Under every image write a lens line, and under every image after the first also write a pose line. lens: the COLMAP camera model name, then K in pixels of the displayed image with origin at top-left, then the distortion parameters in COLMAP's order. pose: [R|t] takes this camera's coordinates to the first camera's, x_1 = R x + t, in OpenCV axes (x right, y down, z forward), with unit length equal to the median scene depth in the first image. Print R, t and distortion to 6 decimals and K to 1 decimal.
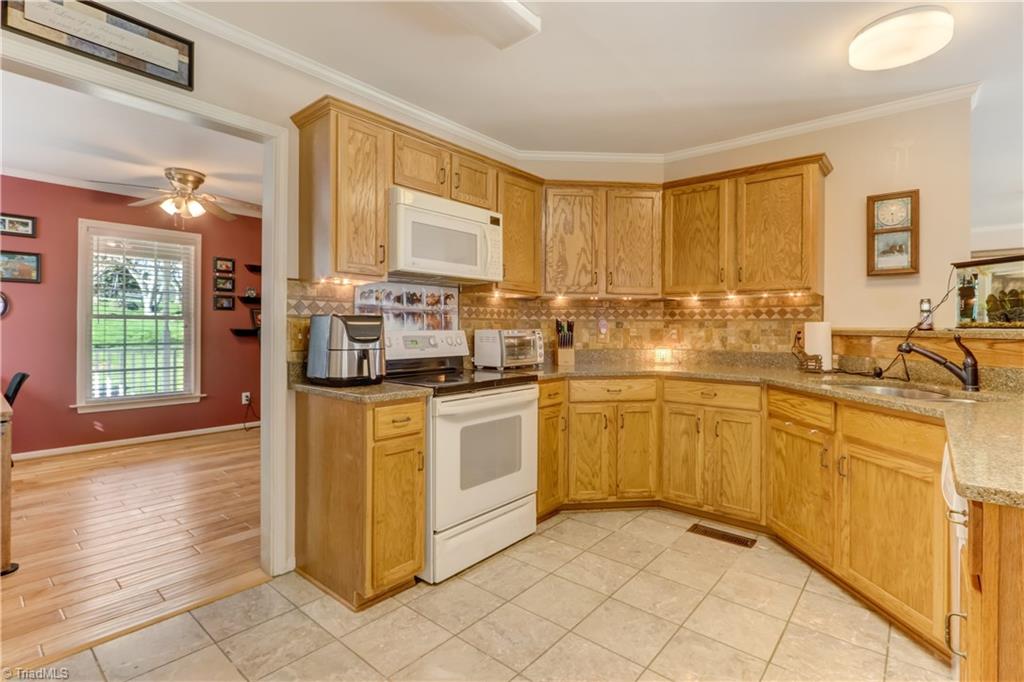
lens RADIAL K [[487.9, 0, 506.3], [0, 487.9, 331.4], [0, 0, 1]] dist [-0.004963, -0.000903]
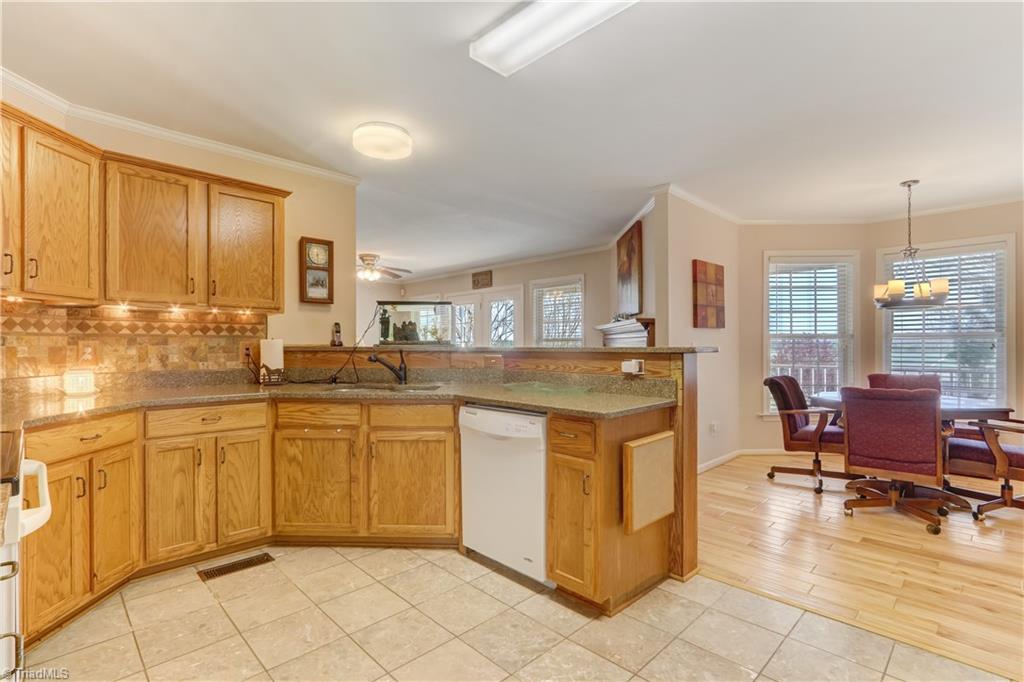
lens RADIAL K [[479.9, 0, 509.1], [0, 479.9, 345.5], [0, 0, 1]] dist [-0.004507, -0.000274]
pose [[0.087195, -0.005572, 0.996176, -0.376633], [0.008173, 0.999955, 0.004878, -0.005768], [-0.996158, 0.007717, 0.087237, 0.345940]]
